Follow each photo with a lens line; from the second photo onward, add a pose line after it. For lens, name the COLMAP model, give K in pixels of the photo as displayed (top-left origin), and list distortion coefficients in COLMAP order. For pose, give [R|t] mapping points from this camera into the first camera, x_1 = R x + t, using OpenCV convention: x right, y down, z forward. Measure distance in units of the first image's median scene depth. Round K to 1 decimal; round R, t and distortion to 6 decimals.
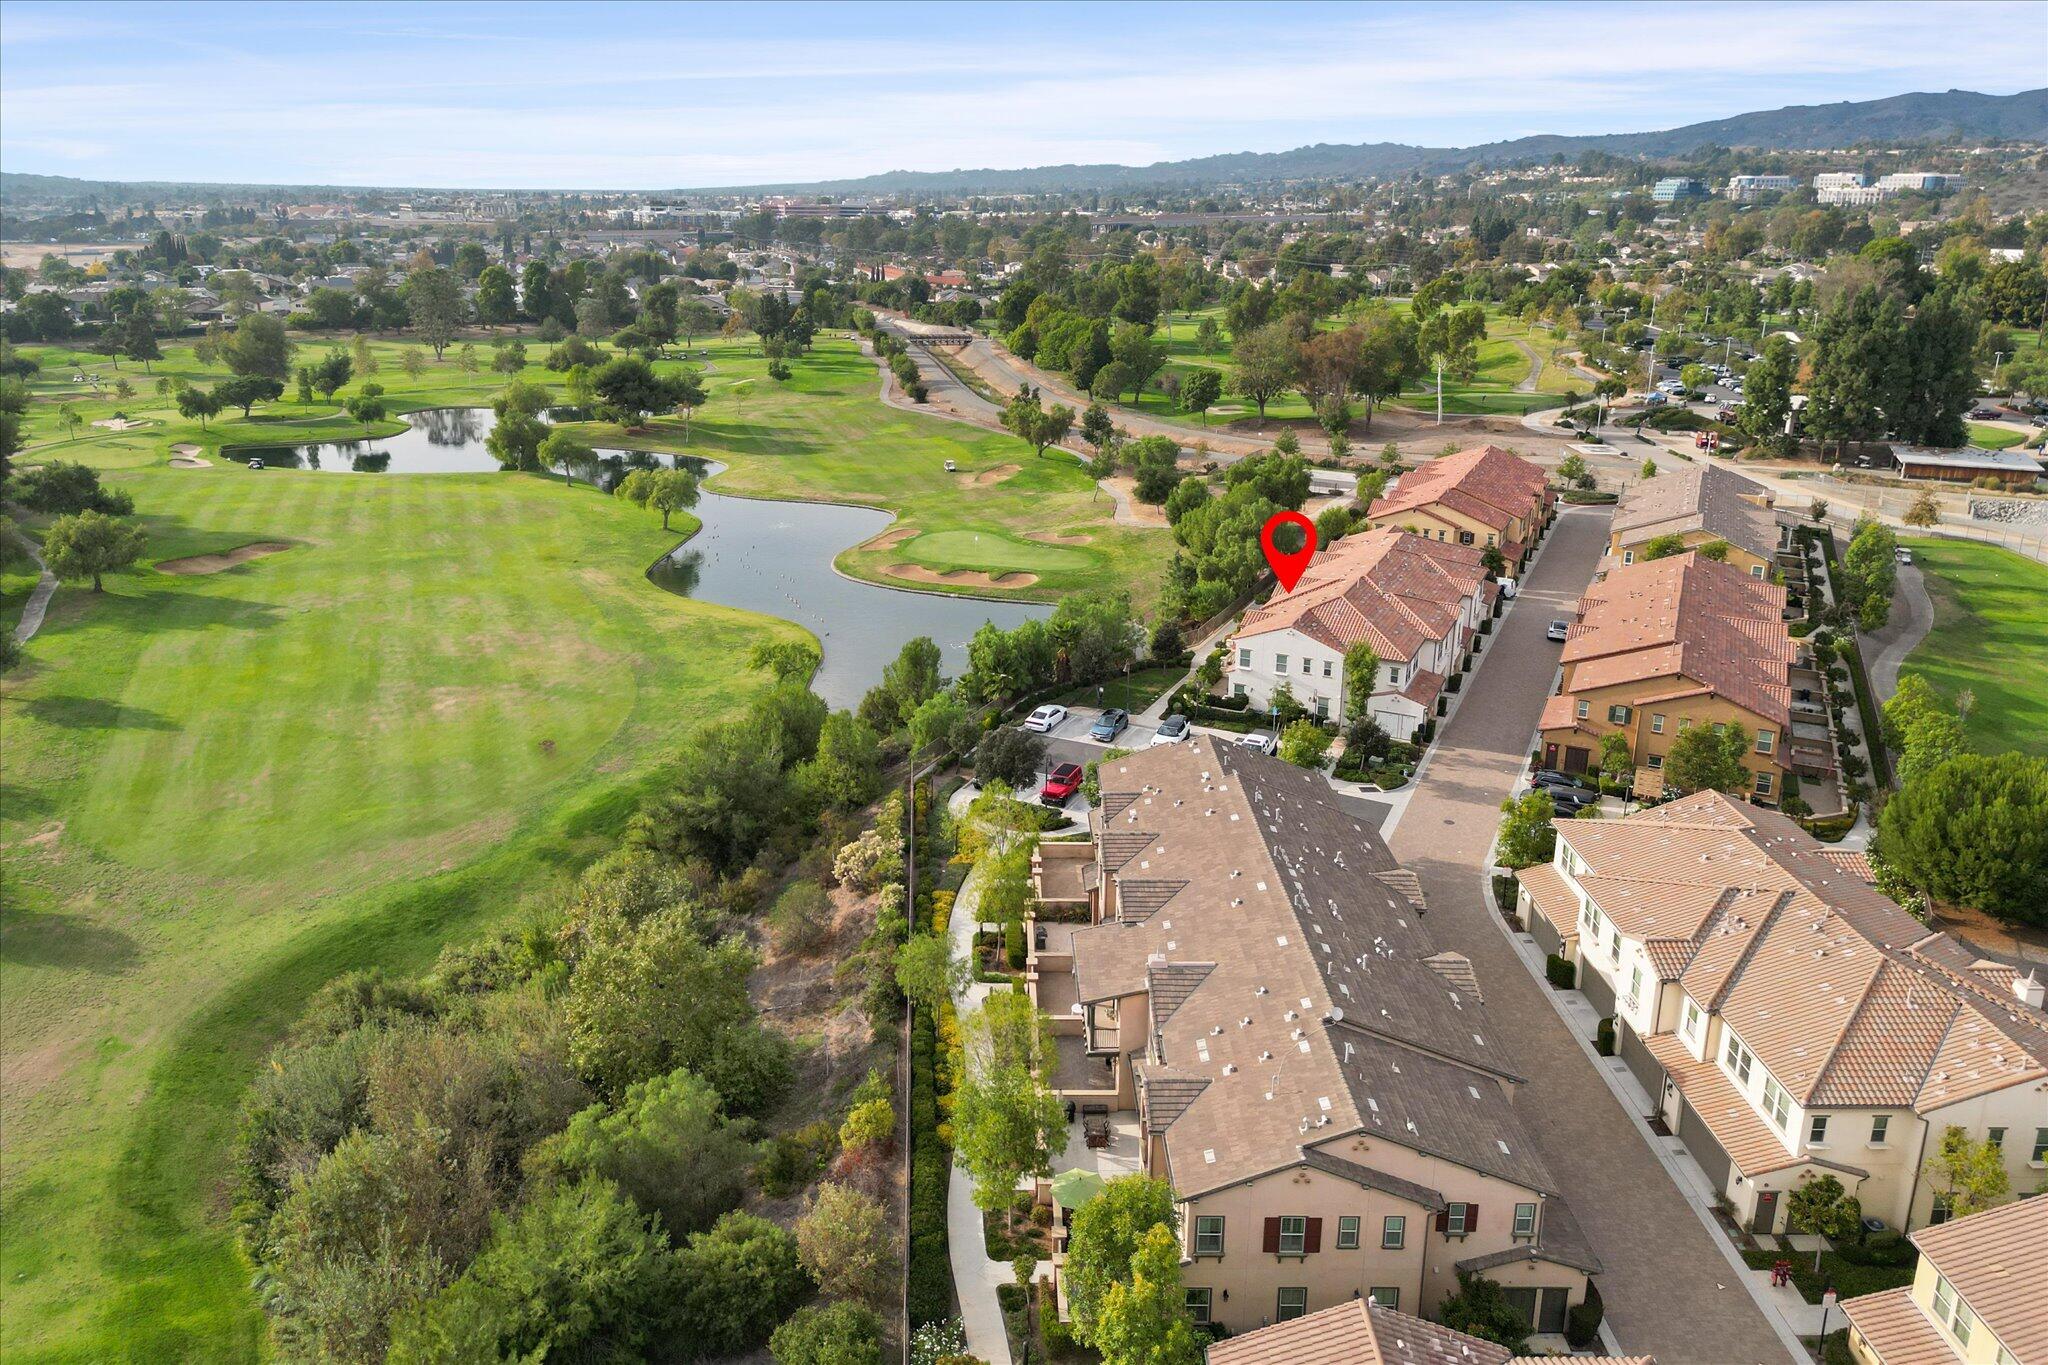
lens RADIAL K [[1433.1, 0, 1016.9], [0, 1433.1, 591.2], [0, 0, 1]] dist [0.096771, -0.105509]
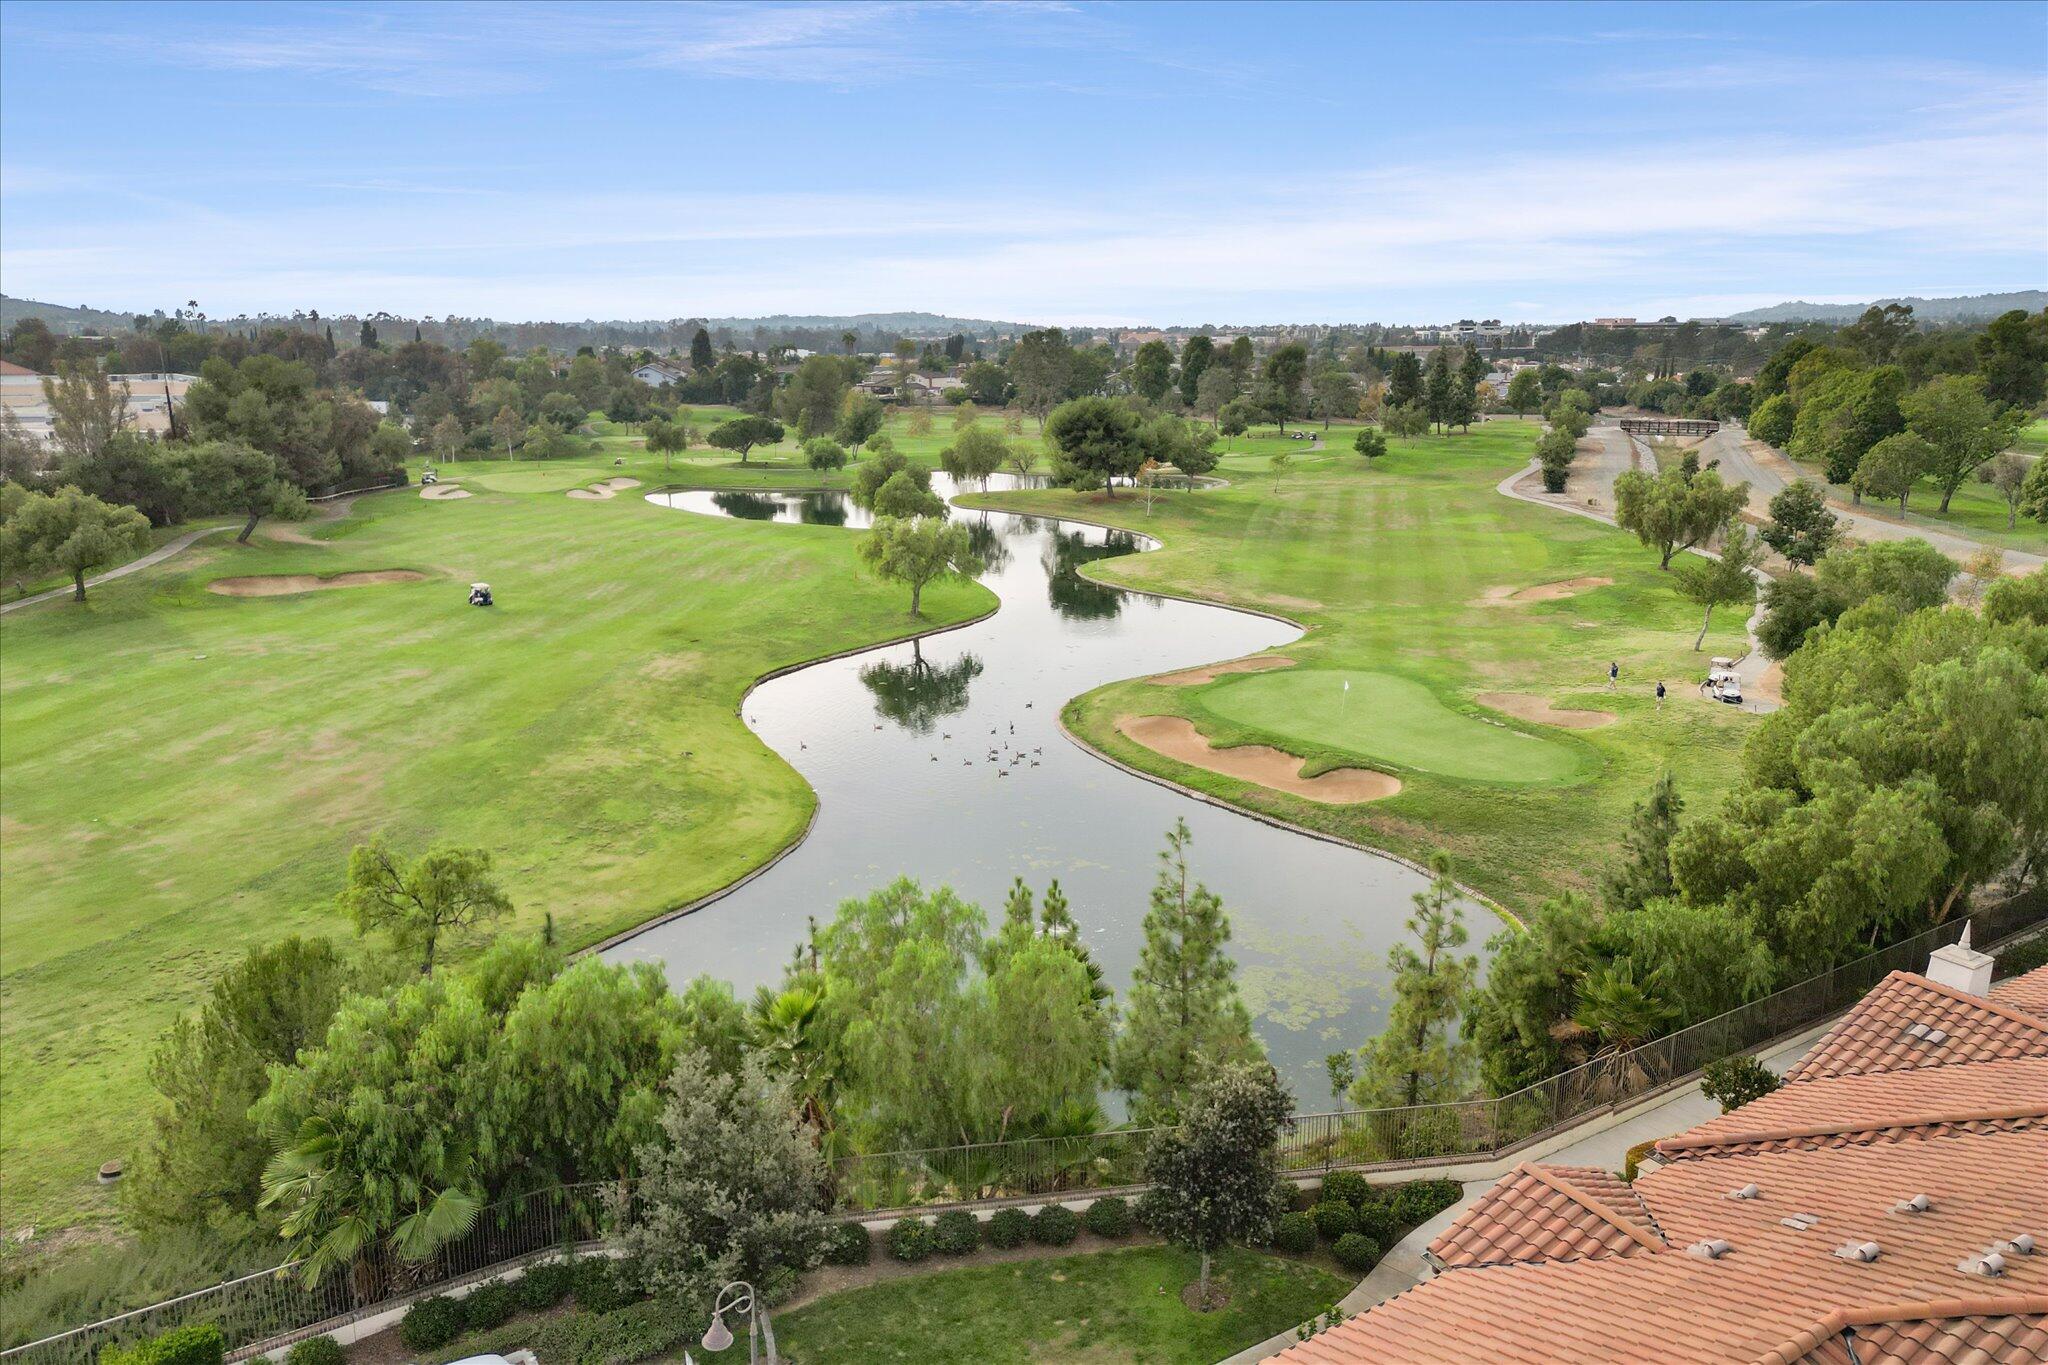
lens RADIAL K [[1439.4, 0, 1016.1], [0, 1439.4, 639.2], [0, 0, 1]] dist [0.097981, -0.102885]
pose [[0.847115, 0.110646, -0.519763, 0.084843], [-0.142732, 0.989517, -0.021980, -0.016788], [0.511883, 0.092806, 0.854028, 0.340331]]
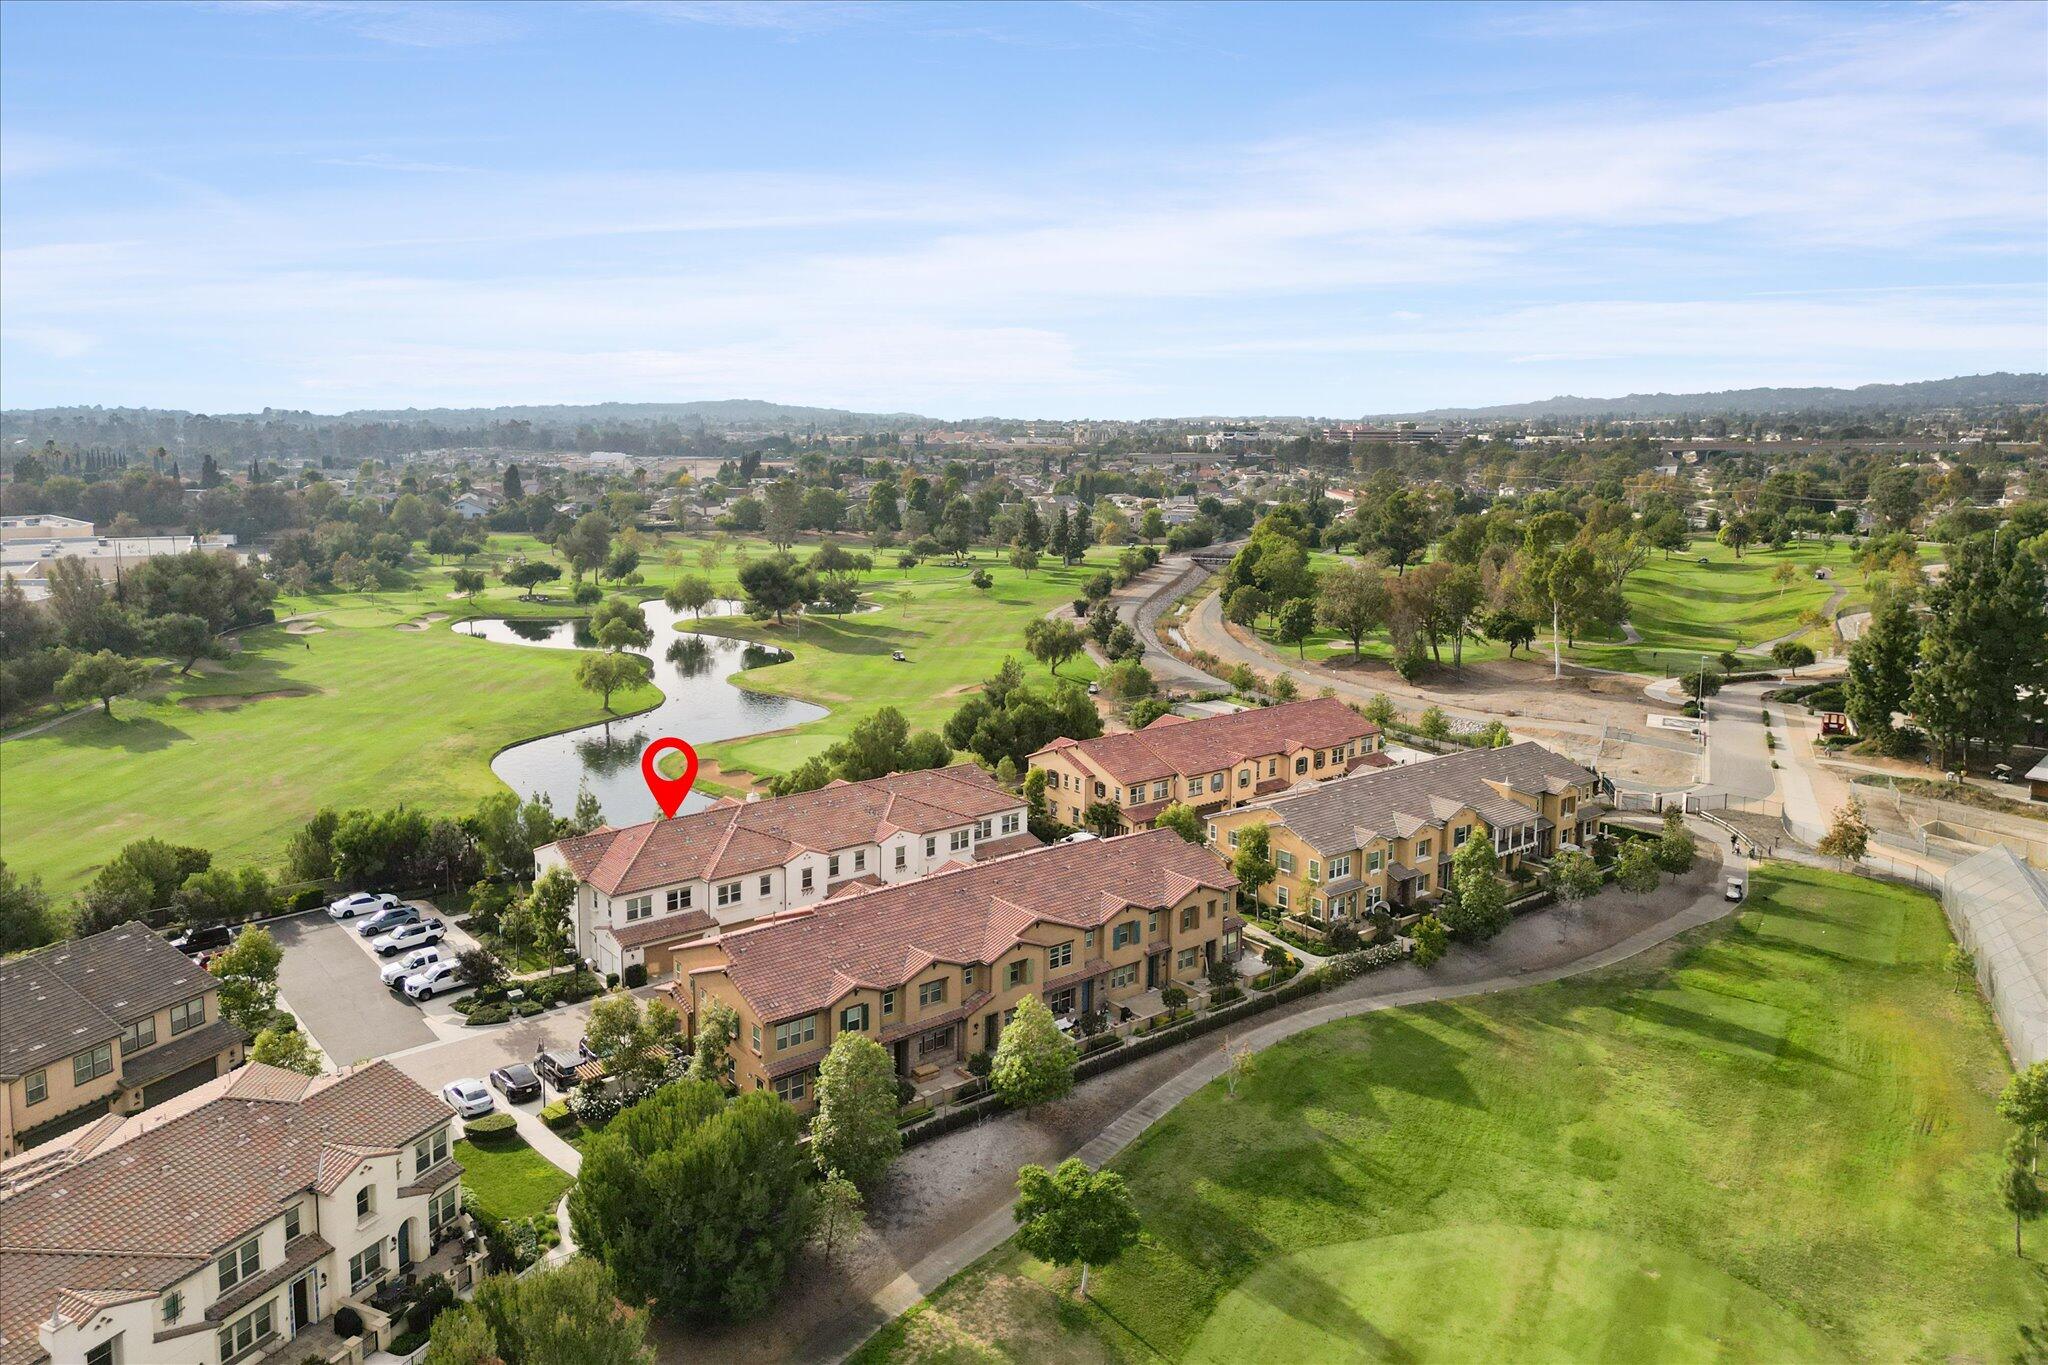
lens RADIAL K [[1433.1, 0, 1016.9], [0, 1433.1, 591.2], [0, 0, 1]] dist [0.096771, -0.105509]
pose [[0.901416, 0.054931, -0.429454, 0.350331], [-0.118631, 0.985294, -0.122976, -0.023044], [0.416384, 0.161799, 0.894676, 0.094864]]
